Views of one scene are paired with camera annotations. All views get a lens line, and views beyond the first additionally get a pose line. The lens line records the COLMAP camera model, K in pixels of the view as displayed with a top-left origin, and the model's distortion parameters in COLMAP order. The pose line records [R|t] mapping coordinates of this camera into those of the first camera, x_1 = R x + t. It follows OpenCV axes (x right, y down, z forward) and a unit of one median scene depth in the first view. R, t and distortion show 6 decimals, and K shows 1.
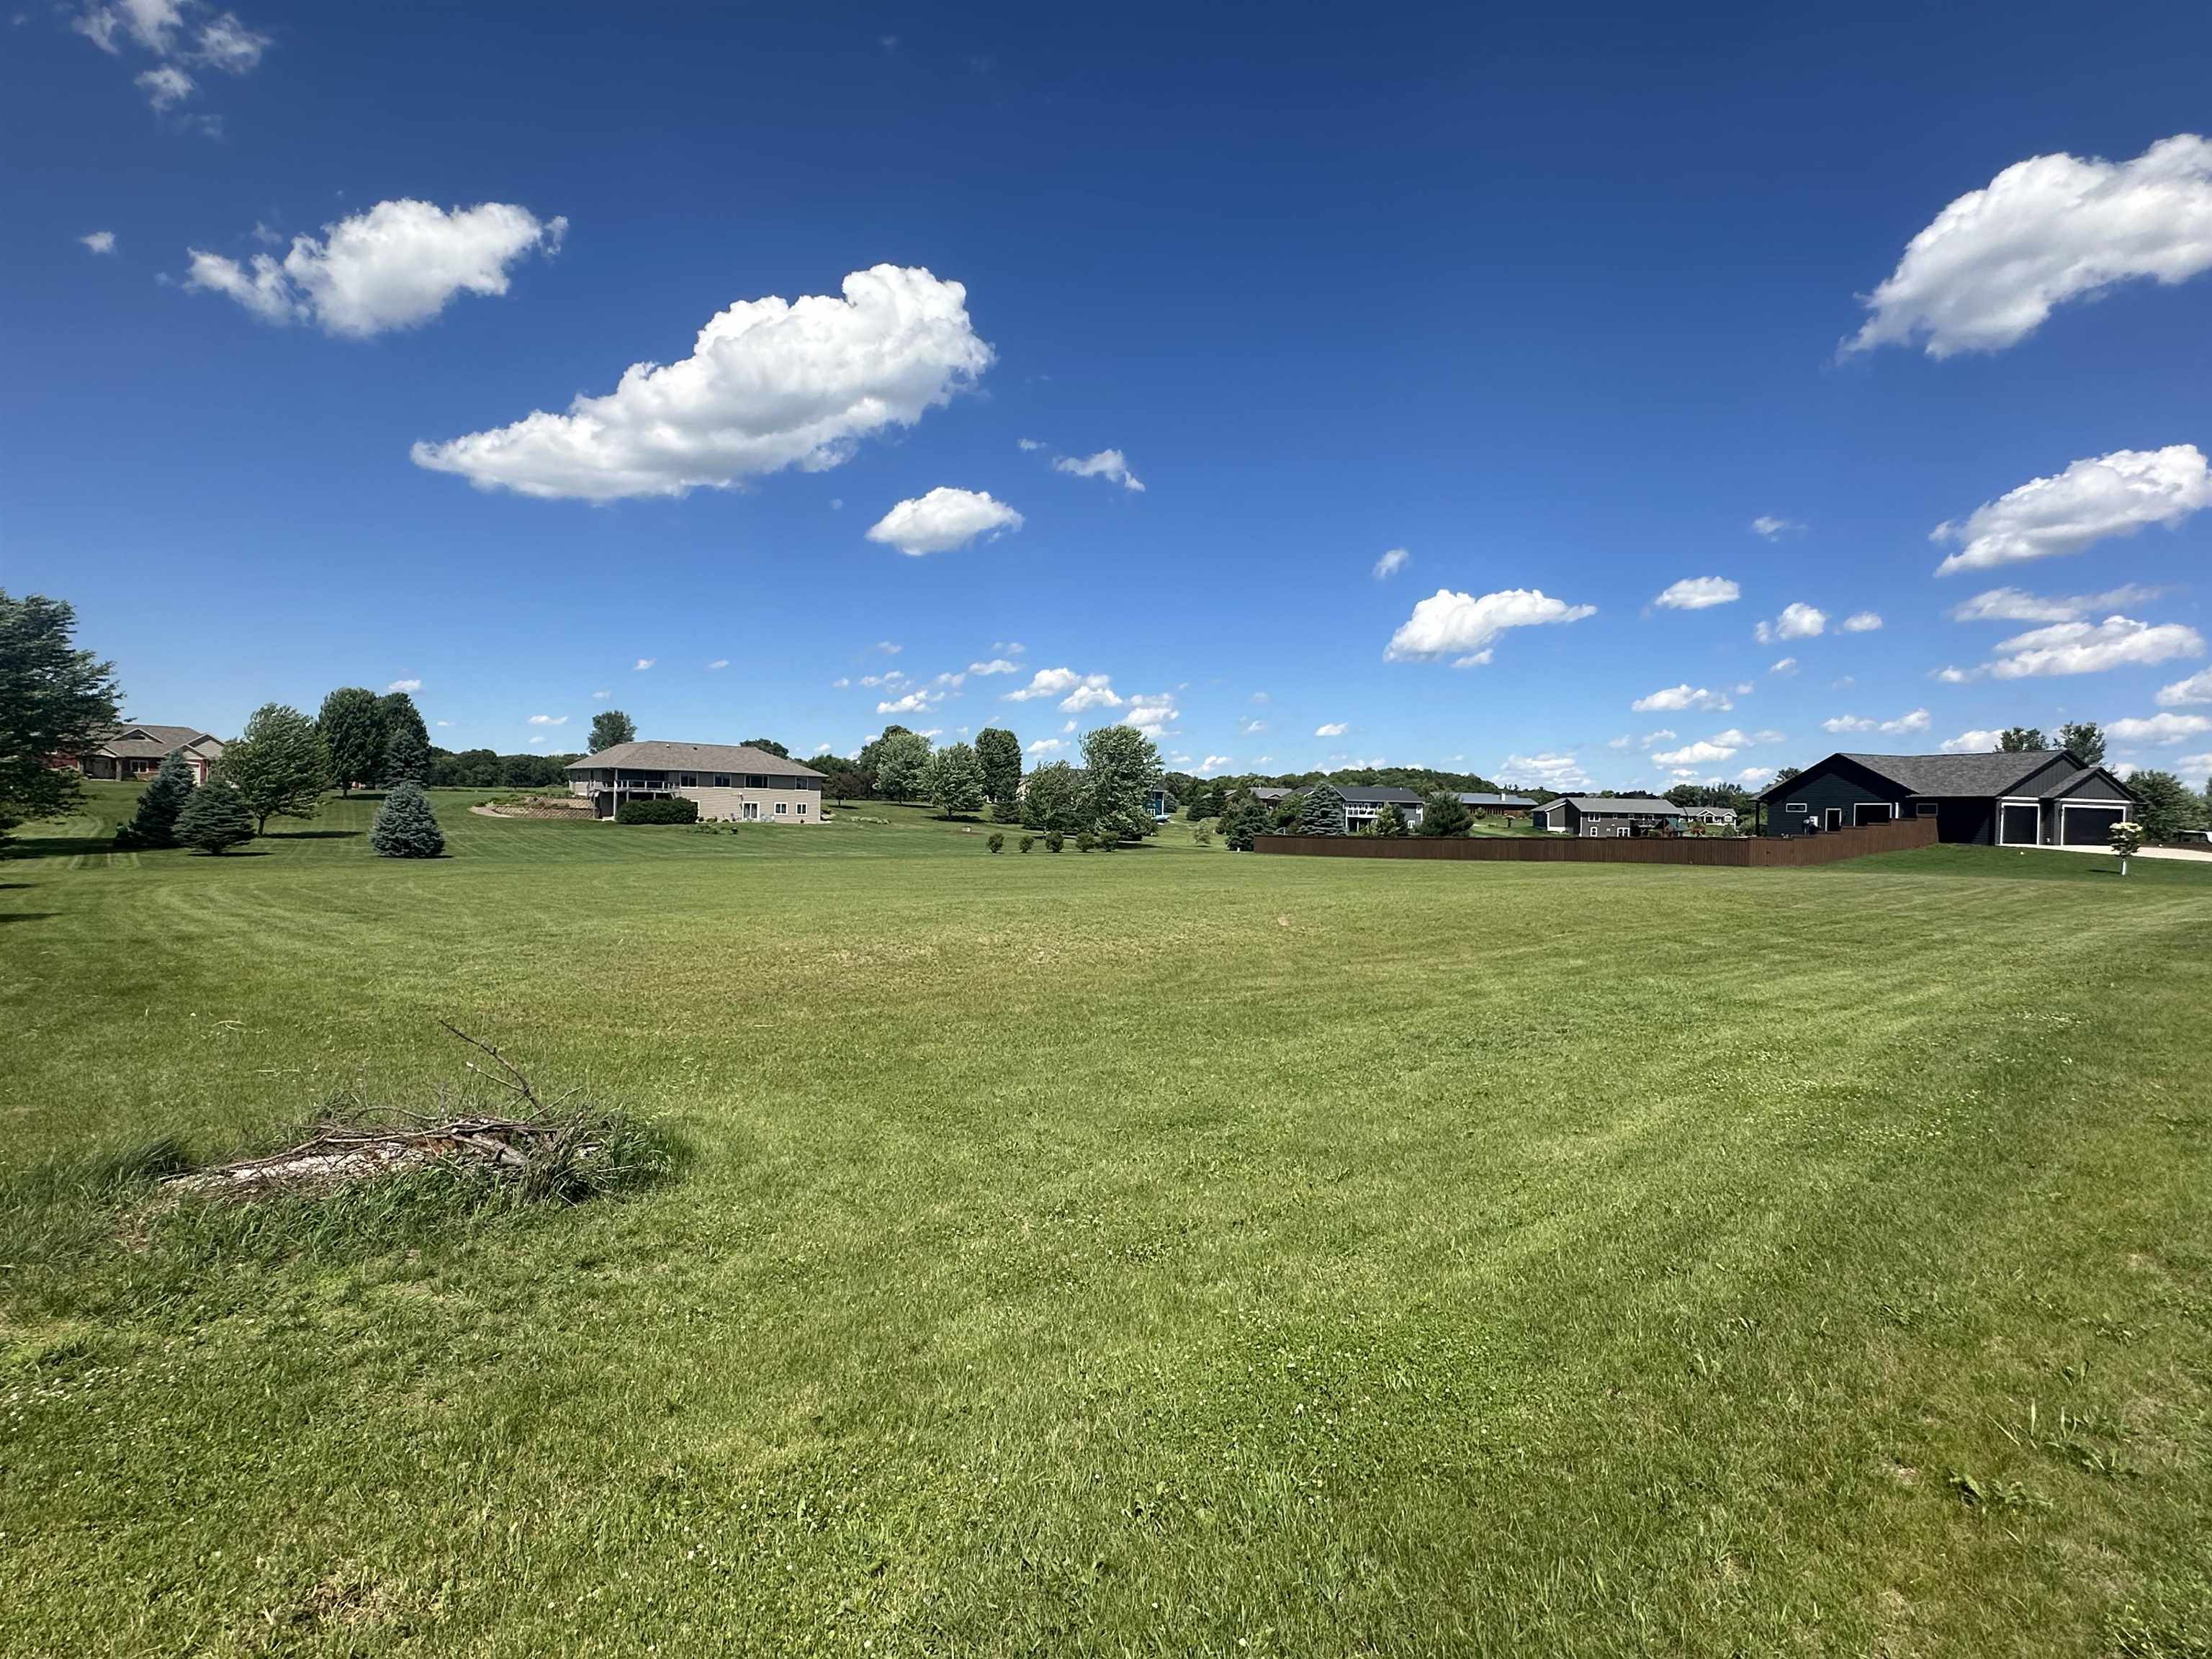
lens RADIAL K [[1091.7, 0, 1138.8], [0, 1091.7, 813.4], [0, 0, 1]] dist [-0.000219, -0.000031]
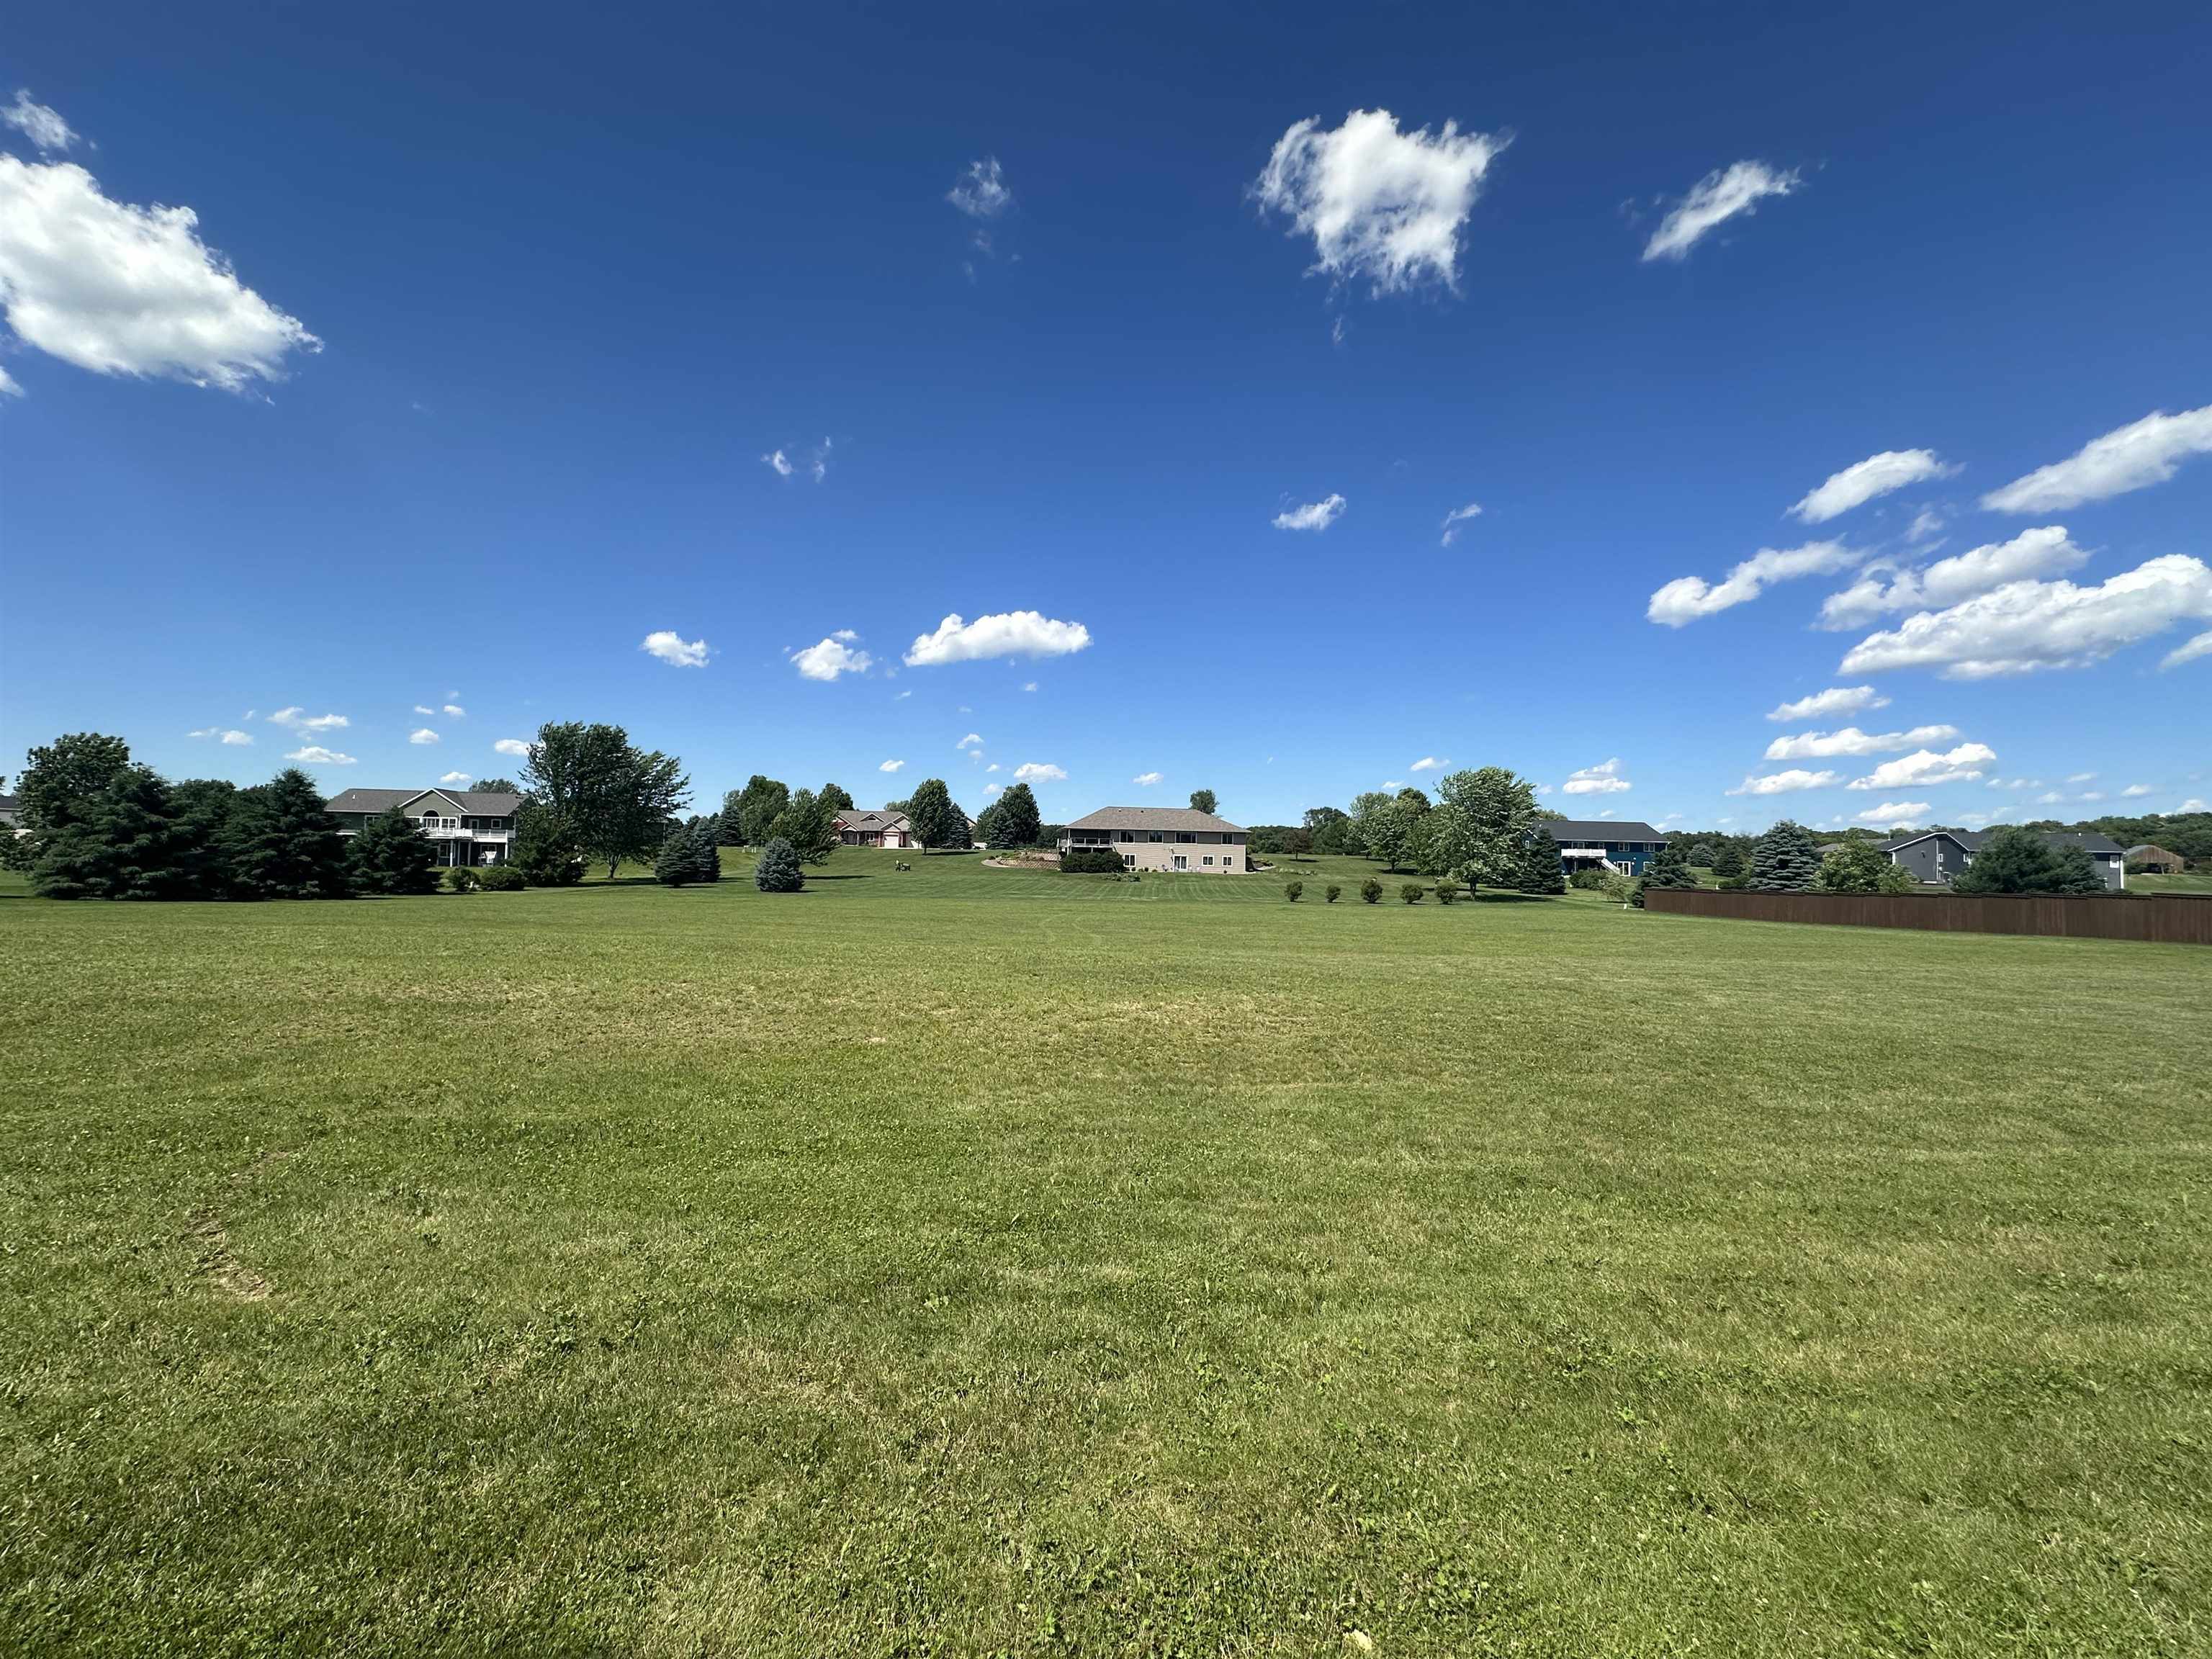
lens RADIAL K [[881.9, 0, 1102.4], [0, 881.9, 816.0], [0, 0, 1]] dist [-0.001877, 0.000416]
pose [[0.770143, -0.038329, -0.636719, 0.592145], [-0.002321, 0.998018, -0.062886, 0.023090], [0.637868, 0.049909, 0.768527, 0.634348]]
